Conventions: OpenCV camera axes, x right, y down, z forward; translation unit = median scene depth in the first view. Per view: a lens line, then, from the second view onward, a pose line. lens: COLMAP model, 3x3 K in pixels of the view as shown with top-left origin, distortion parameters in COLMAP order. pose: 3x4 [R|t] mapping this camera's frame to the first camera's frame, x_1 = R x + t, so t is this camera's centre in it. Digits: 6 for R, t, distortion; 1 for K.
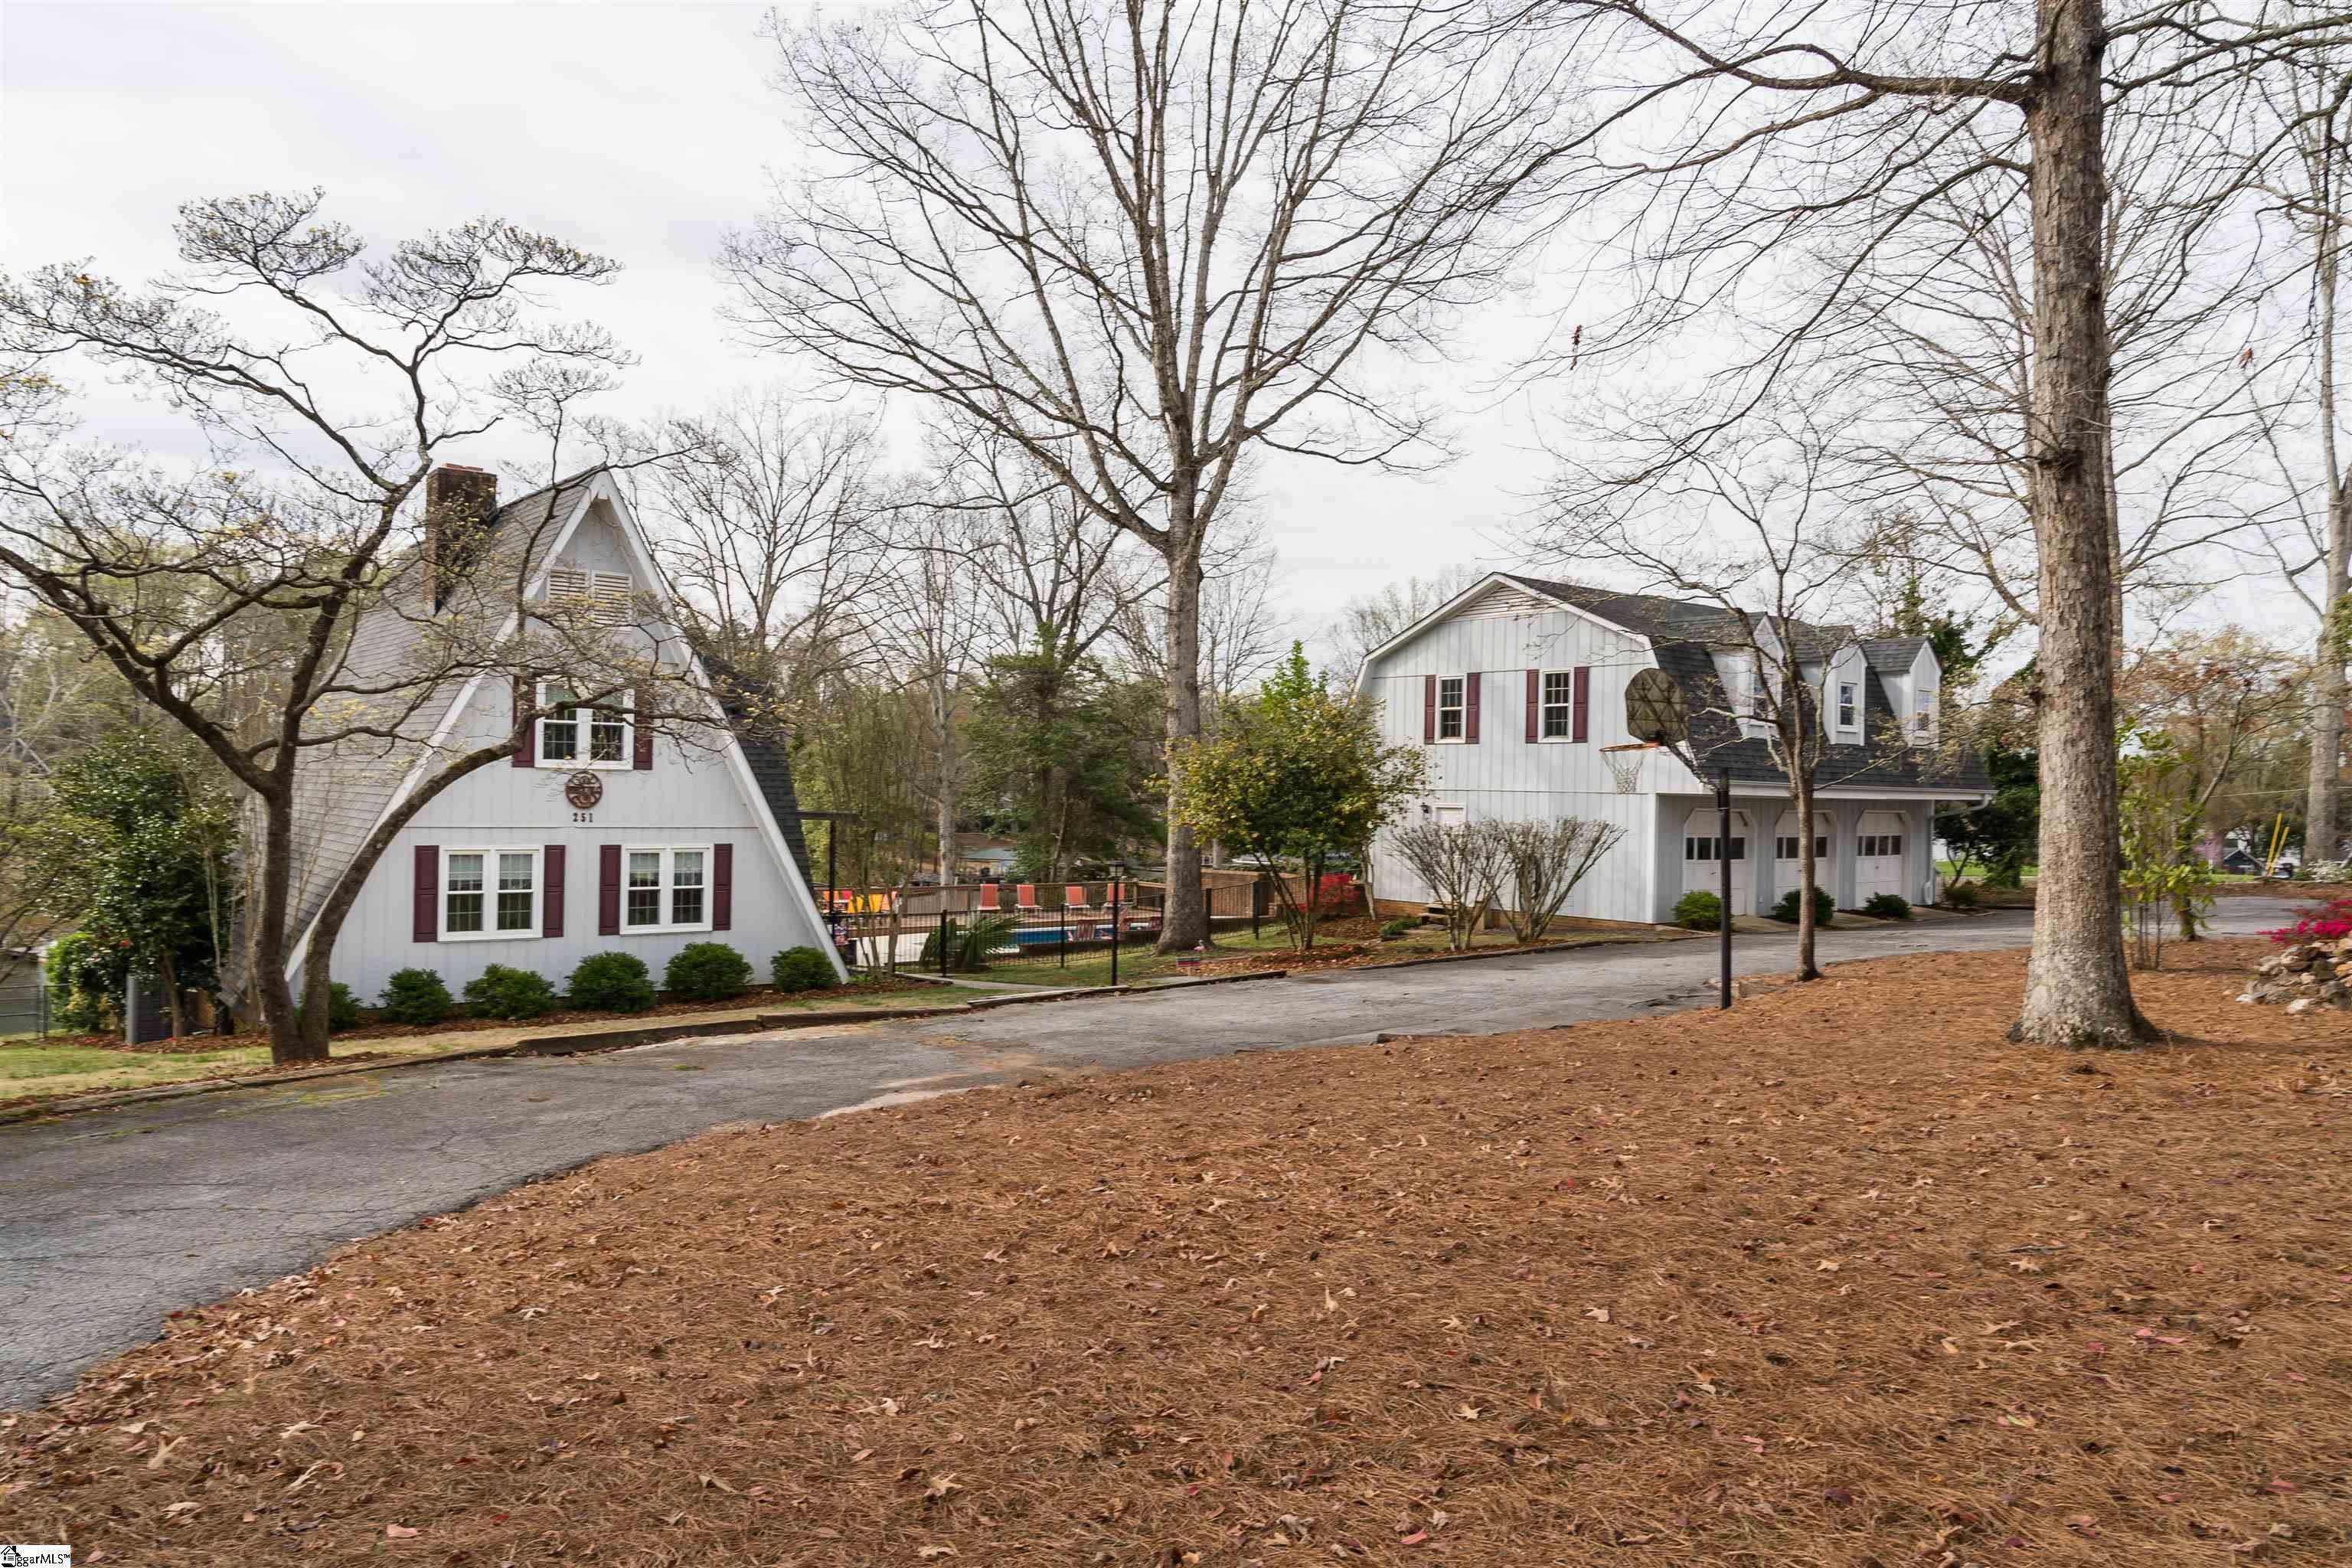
lens RADIAL K [[1649.4, 0, 1173.2], [0, 1649.4, 752.7], [0, 0, 1]] dist [-0.001672, -0.000660]
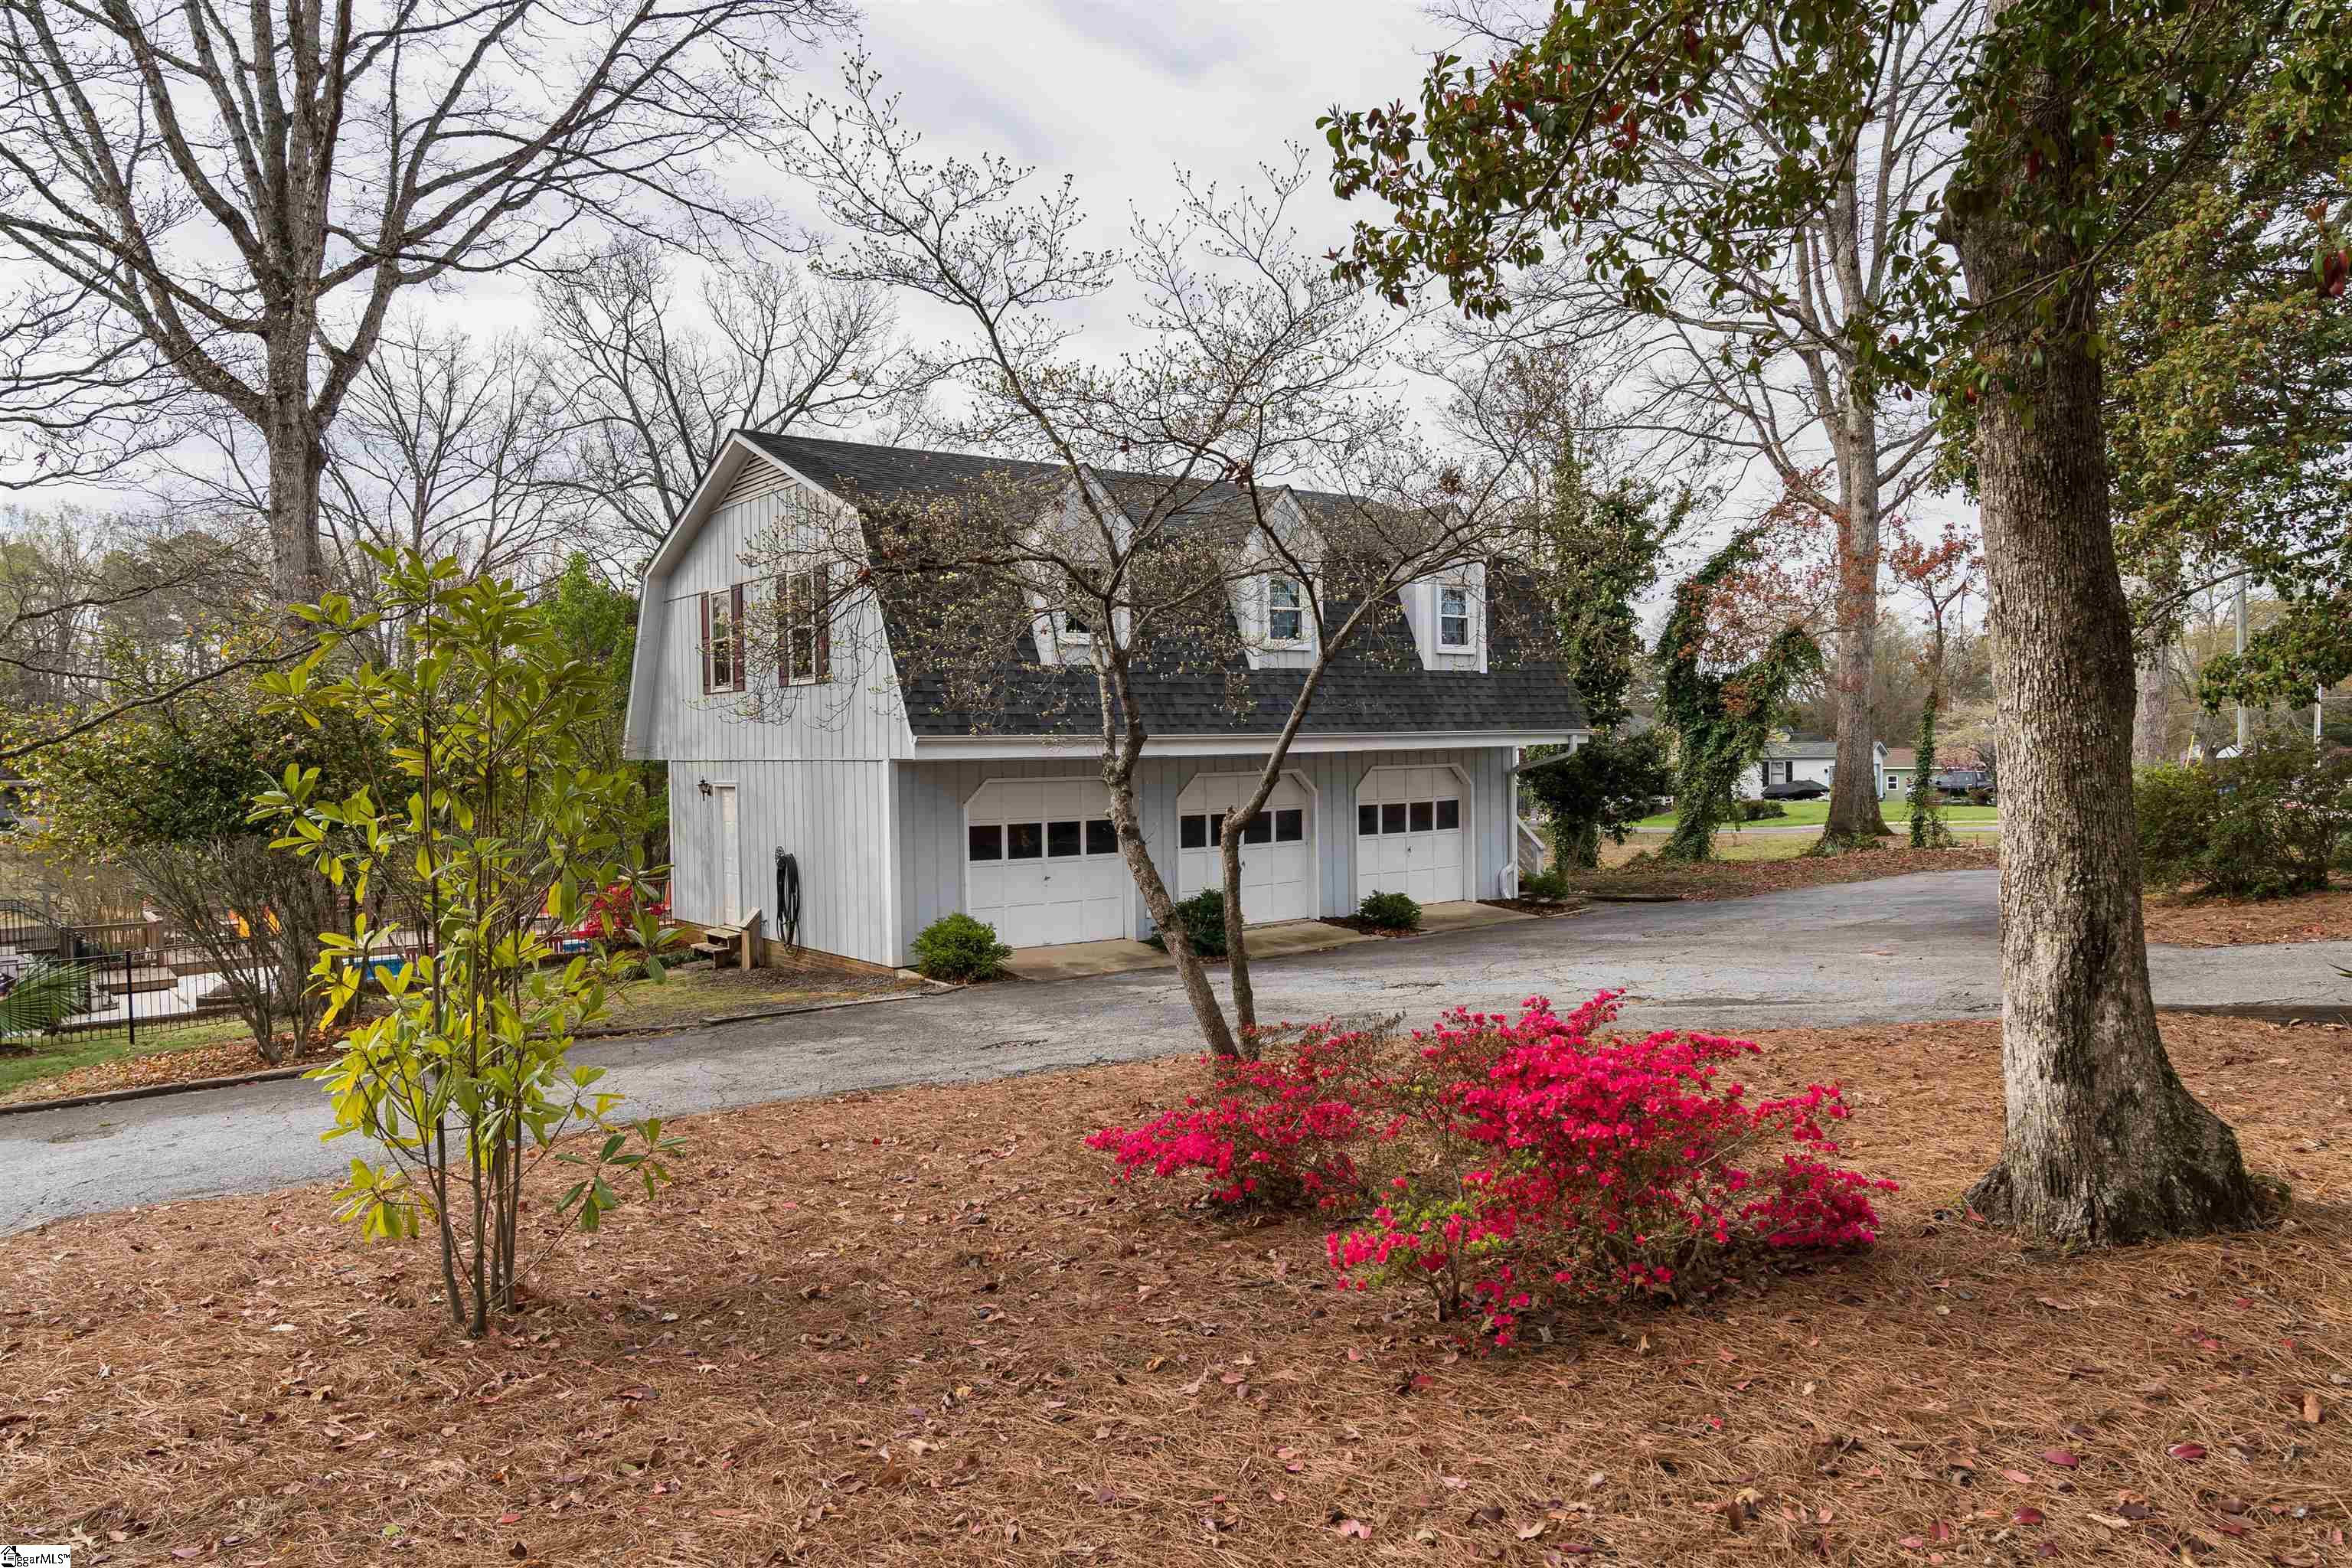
lens RADIAL K [[1594.3, 0, 1176.0], [0, 1594.3, 784.0], [0, 0, 1]] dist [-0.001602, -0.001271]
pose [[0.997517, -0.040744, -0.057450, 0.376952], [0.043060, 0.998285, 0.039657, 0.012862], [0.055736, -0.042032, 0.997560, 0.350914]]
